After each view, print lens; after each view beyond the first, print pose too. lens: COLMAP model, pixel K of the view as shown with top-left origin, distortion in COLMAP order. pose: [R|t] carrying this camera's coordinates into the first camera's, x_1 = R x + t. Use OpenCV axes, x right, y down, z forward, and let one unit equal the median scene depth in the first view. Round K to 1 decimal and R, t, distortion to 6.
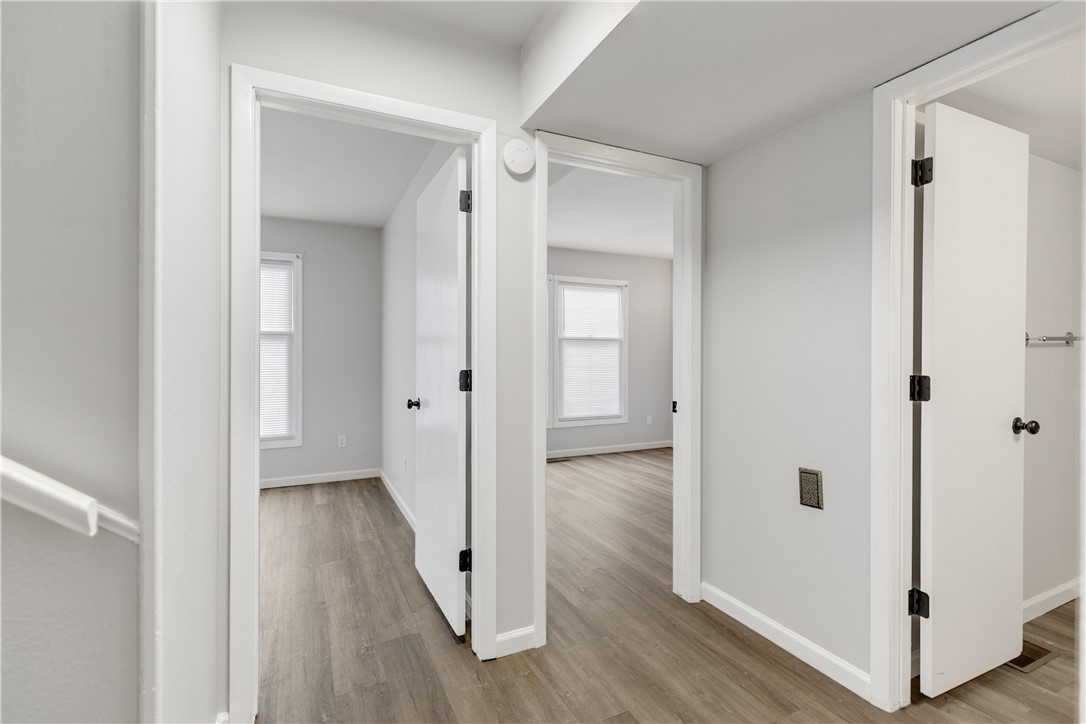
lens RADIAL K [[492.6, 0, 533.6], [0, 492.6, 361.3], [0, 0, 1]] dist [0.008970, -0.002058]
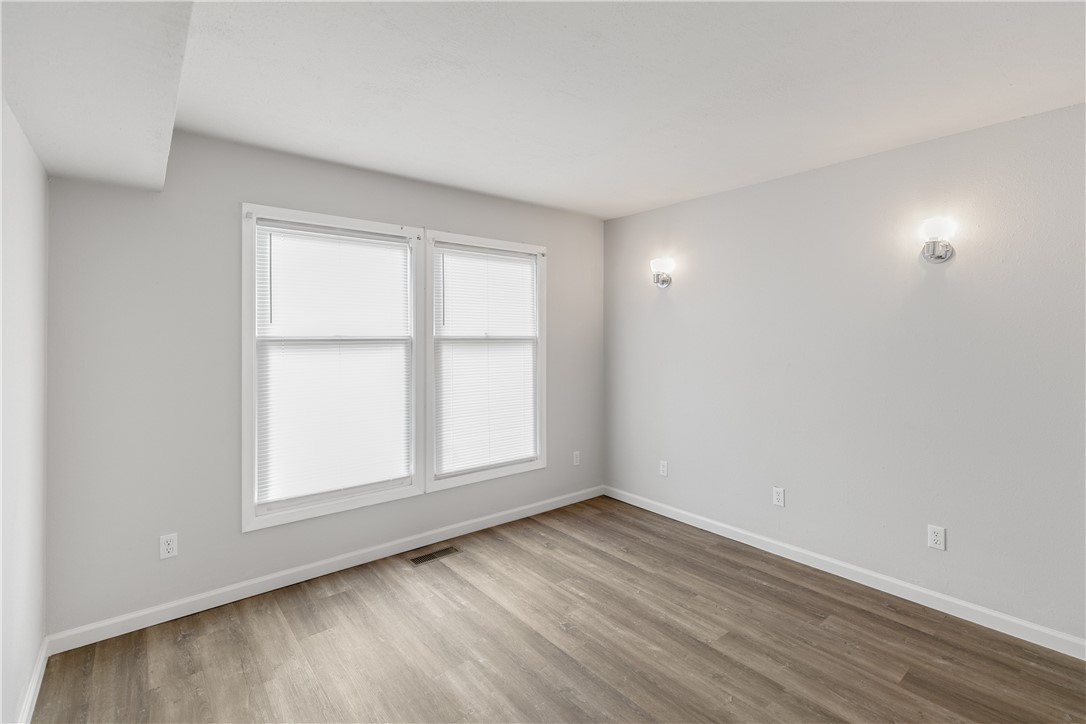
lens RADIAL K [[492.6, 0, 547.7], [0, 492.6, 331.4], [0, 0, 1]] dist [0.008970, -0.002058]
pose [[0.967386, 0.000455, 0.253305, 0.066964], [0.003481, 0.999880, -0.015091, -0.091799], [-0.253282, 0.015481, 0.967269, 0.809134]]
